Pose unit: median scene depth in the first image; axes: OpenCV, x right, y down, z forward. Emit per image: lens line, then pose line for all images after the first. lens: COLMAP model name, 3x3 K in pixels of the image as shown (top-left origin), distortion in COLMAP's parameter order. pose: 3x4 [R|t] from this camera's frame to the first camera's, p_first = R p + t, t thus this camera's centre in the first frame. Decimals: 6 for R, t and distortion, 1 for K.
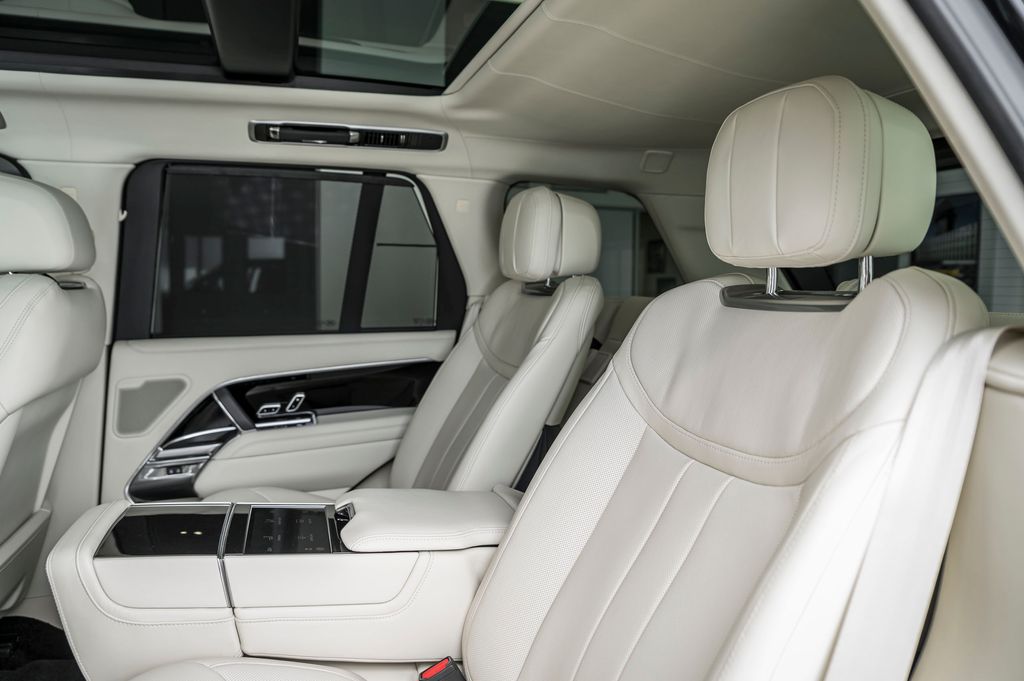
lens RADIAL K [[681.1, 0, 512.0], [0, 681.1, 340.5], [0, 0, 1]] dist [-0.141627, 0.094178]
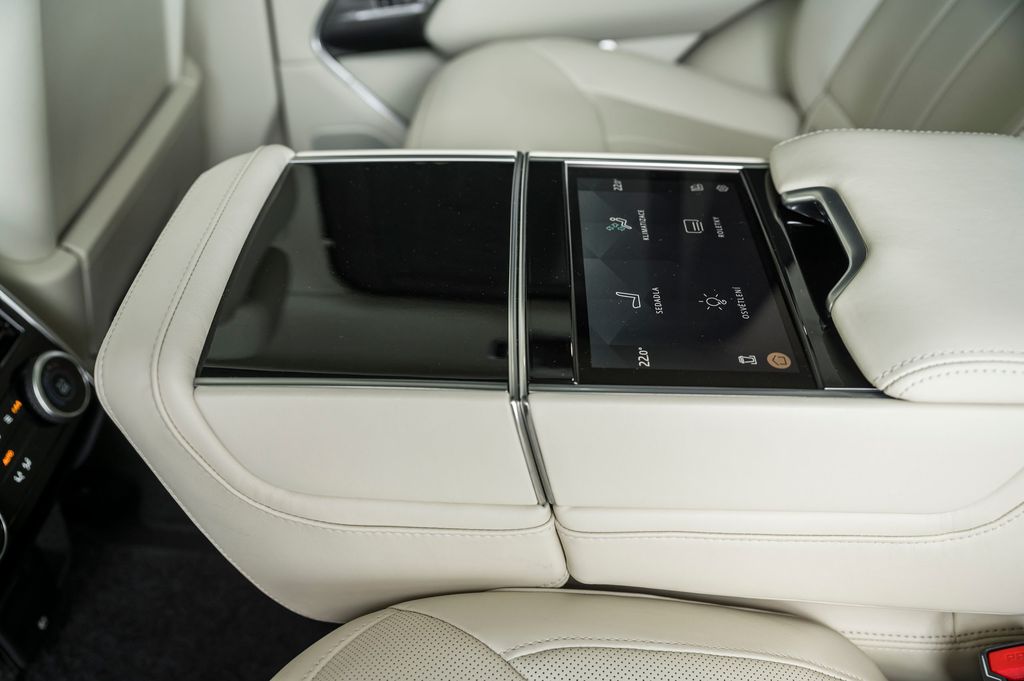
lens RADIAL K [[886.4, 0, 512.0], [0, 886.4, 340.5], [0, 0, 1]] dist [-0.039382, 0.001524]
pose [[0.939544, 0.159884, -0.302810, -0.304671], [0.043184, 0.821919, 0.567965, 0.032283], [0.339694, -0.546705, 0.765325, 0.645284]]
